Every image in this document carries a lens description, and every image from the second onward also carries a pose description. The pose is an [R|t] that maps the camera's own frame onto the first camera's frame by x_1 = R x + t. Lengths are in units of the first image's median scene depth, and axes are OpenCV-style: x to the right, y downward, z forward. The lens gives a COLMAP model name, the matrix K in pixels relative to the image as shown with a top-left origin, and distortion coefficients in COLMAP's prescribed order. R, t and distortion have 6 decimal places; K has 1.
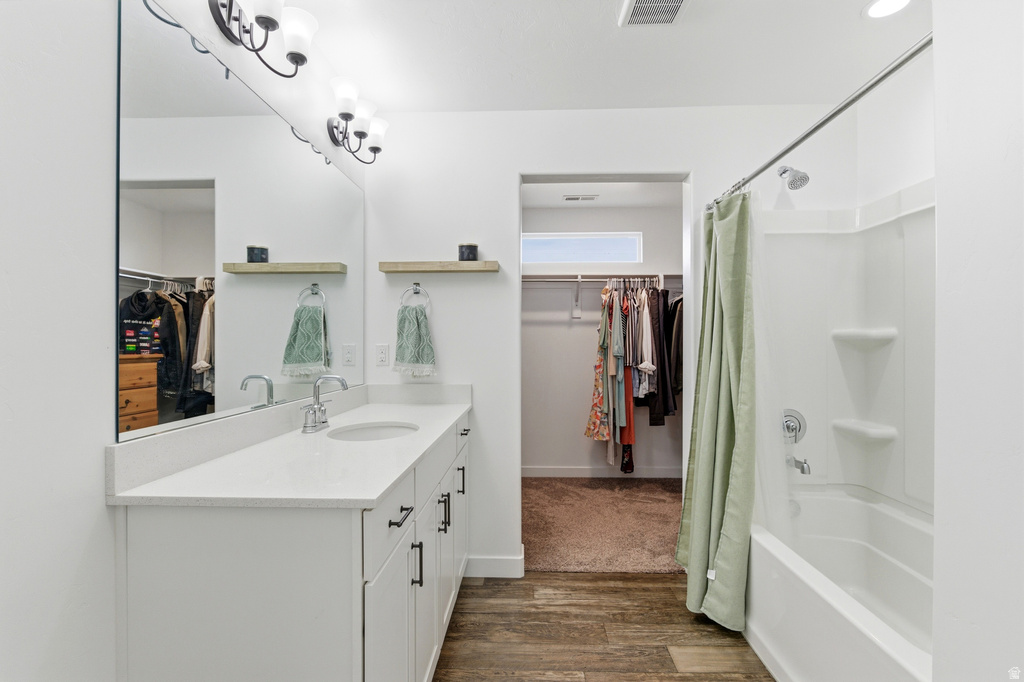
lens RADIAL K [[492.6, 0, 507.8], [0, 492.6, 345.9], [0, 0, 1]] dist [-0.000325, -0.000355]
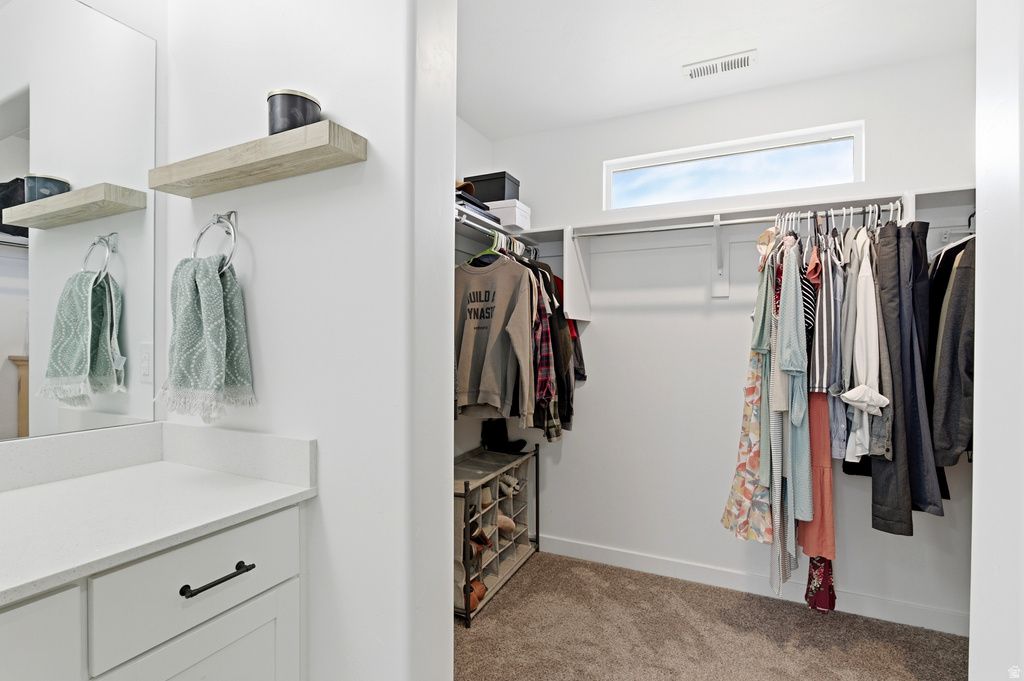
lens RADIAL K [[492.6, 0, 507.8], [0, 492.6, 345.4], [0, 0, 1]] dist [-0.000325, -0.000355]
pose [[0.918237, 0.008595, -0.395939, 0.156915], [-0.008626, 0.999961, 0.001703, -0.002569], [0.395938, 0.001852, 0.918275, 0.448835]]
